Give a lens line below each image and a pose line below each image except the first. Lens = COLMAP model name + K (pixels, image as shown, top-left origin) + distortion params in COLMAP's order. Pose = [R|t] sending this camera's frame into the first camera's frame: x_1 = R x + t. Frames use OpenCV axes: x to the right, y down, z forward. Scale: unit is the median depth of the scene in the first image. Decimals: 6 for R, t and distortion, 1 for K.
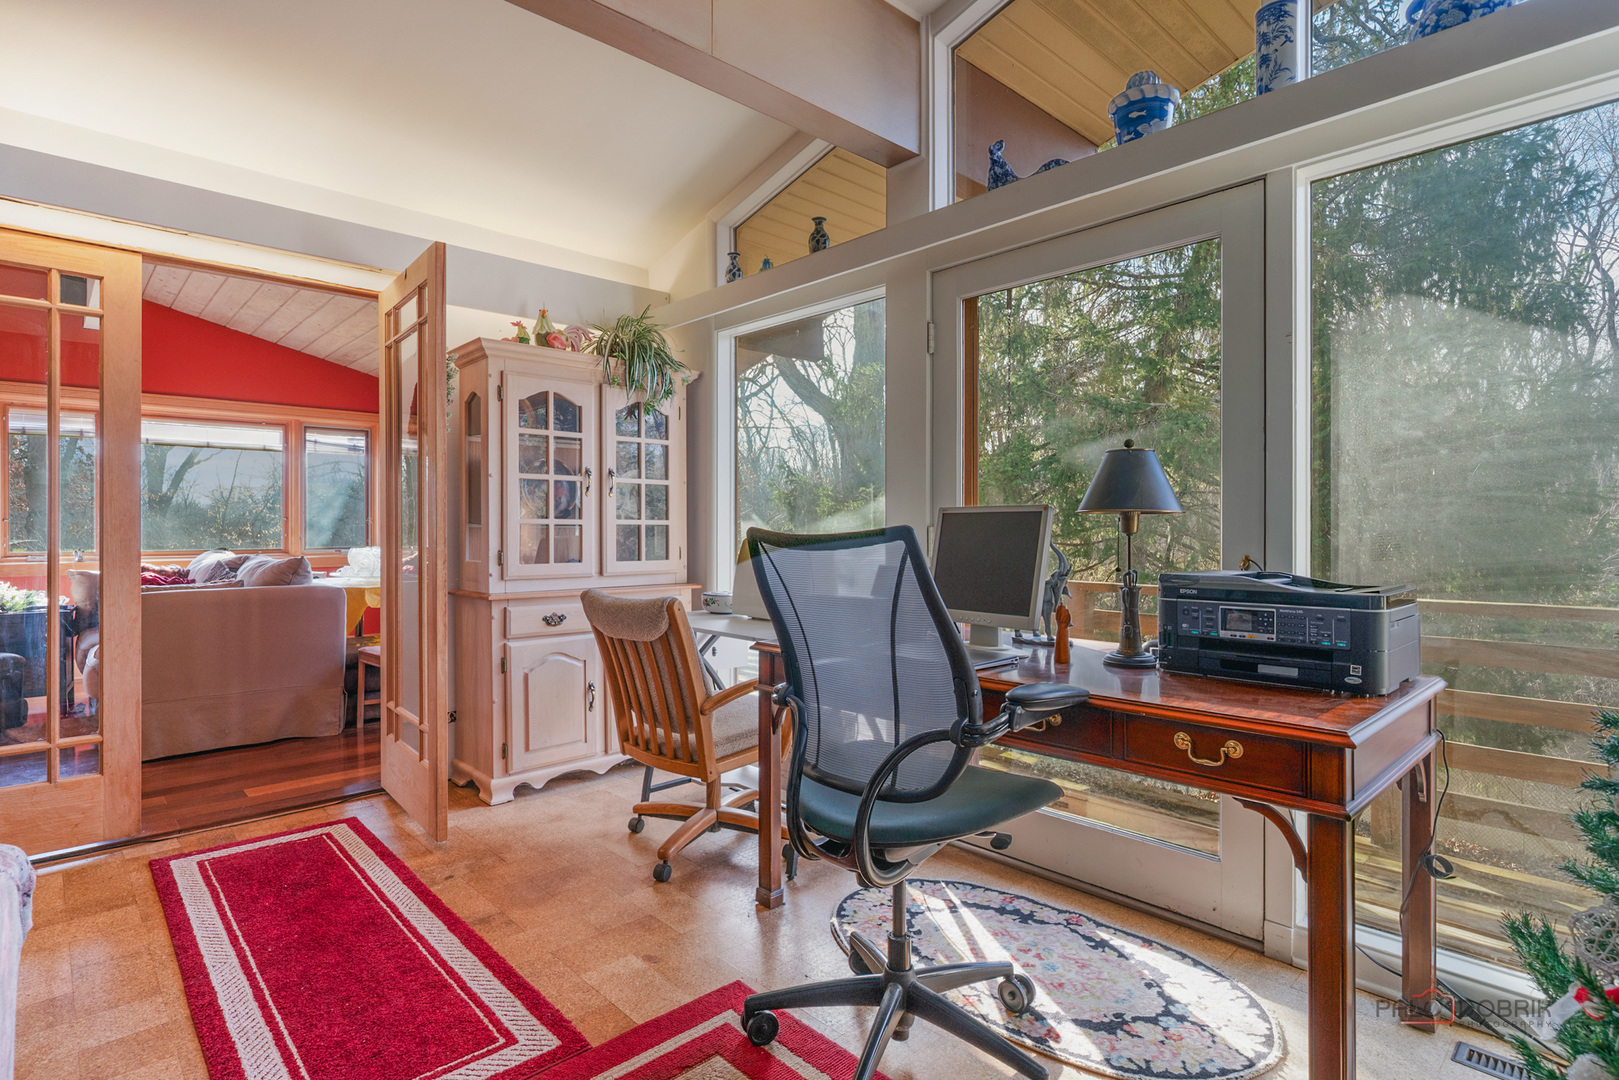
lens RADIAL K [[812.1, 0, 814.0], [0, 812.1, 542.2], [0, 0, 1]] dist [0.001099, 0.000186]
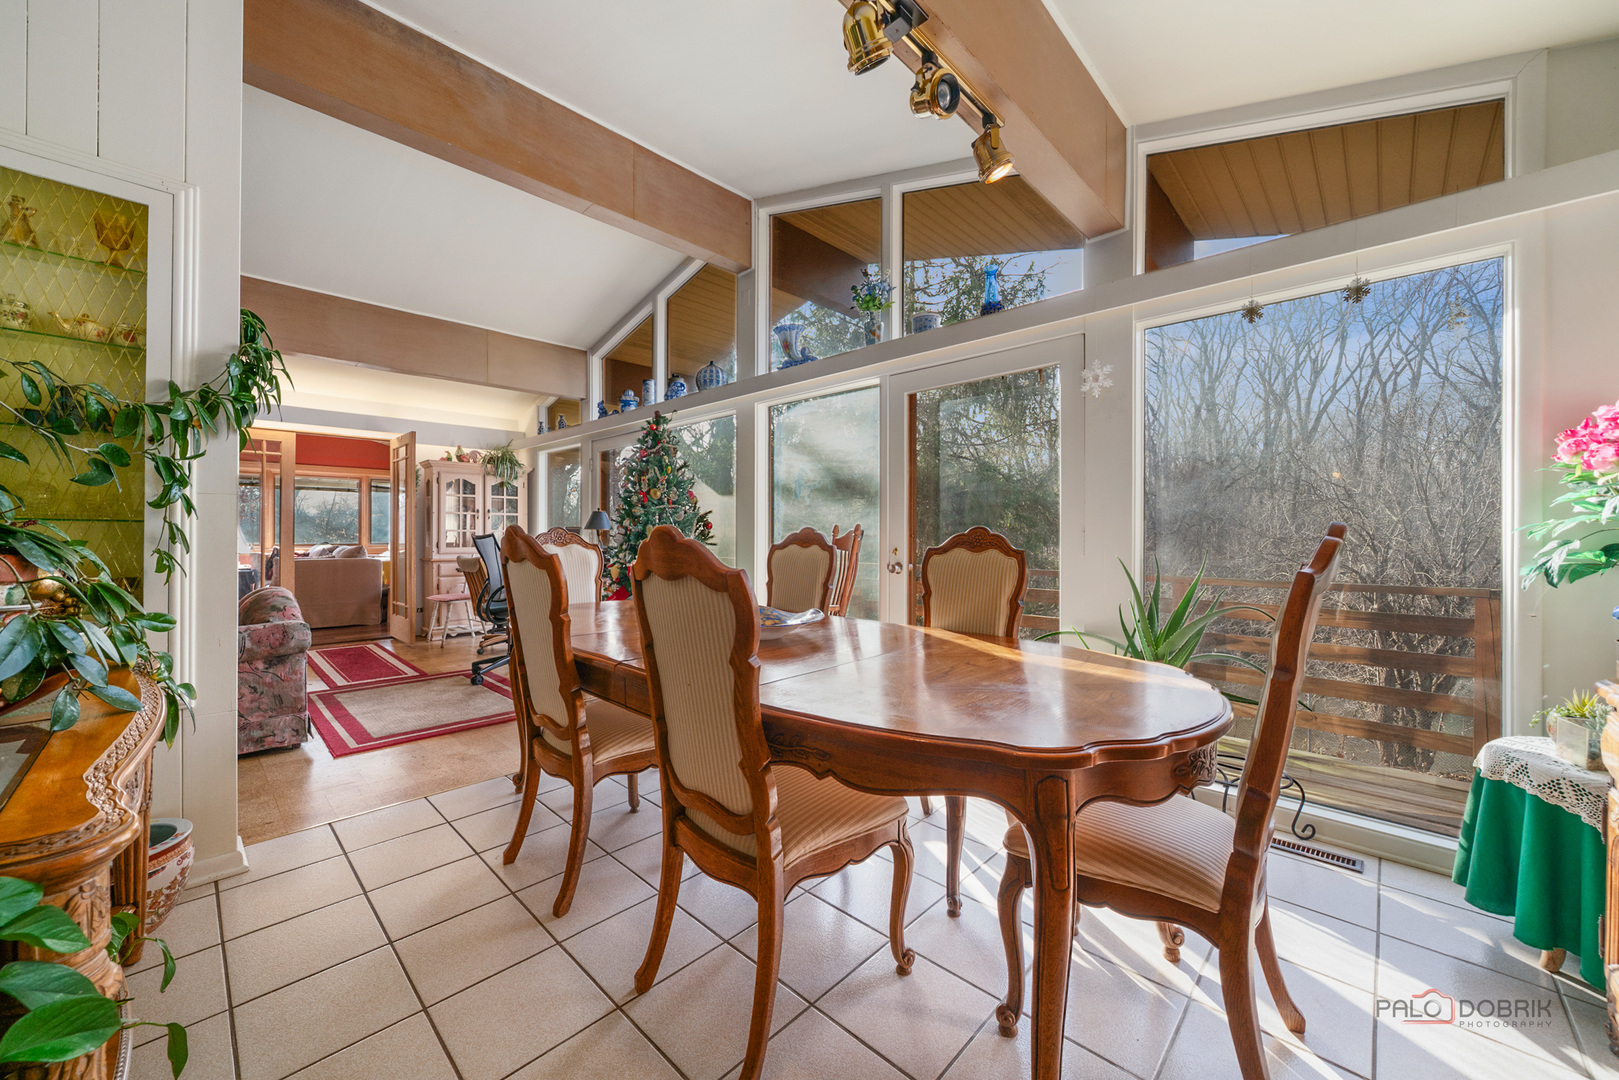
lens RADIAL K [[607.3, 0, 809.6], [0, 607.3, 533.3], [0, 0, 1]] dist [-0.002456, -0.000206]
pose [[0.999007, 0.000705, 0.044549, 0.640065], [-0.000163, 0.999926, -0.012161, 0.004841], [-0.044554, 0.012141, 0.998933, -0.880593]]
